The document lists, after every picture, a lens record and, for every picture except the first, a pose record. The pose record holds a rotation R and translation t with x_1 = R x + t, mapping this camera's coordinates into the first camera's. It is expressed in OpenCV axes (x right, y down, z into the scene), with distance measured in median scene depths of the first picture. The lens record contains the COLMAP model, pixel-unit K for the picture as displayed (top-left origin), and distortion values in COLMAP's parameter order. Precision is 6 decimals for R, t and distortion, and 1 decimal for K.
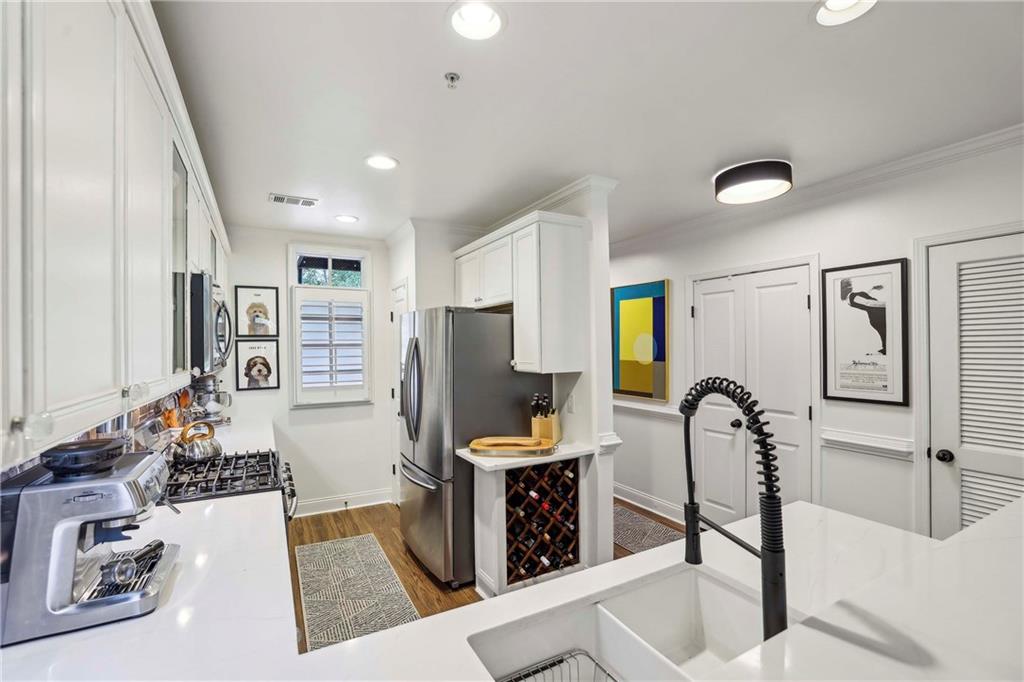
lens RADIAL K [[447.2, 0, 503.8], [0, 447.2, 352.7], [0, 0, 1]] dist [-0.042359, 0.013202]
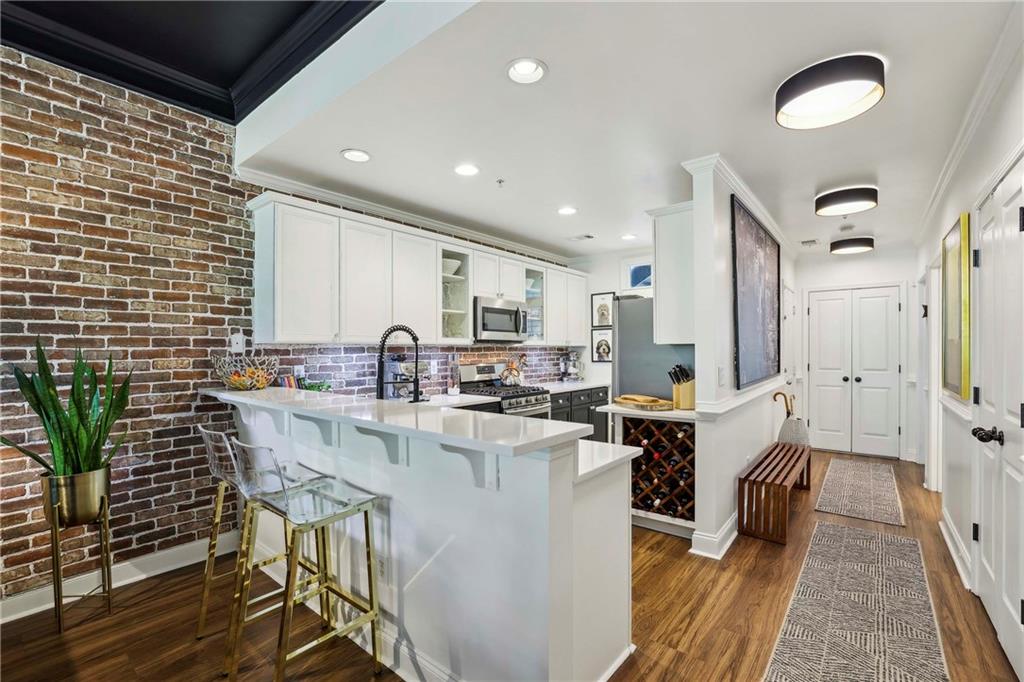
lens RADIAL K [[447.2, 0, 503.8], [0, 447.2, 352.7], [0, 0, 1]] dist [-0.042359, 0.013202]
pose [[0.379863, 0.013585, -0.924943, 0.728646], [-0.011895, 0.999881, 0.009801, 0.041619], [0.924966, 0.007279, 0.379980, 0.112641]]
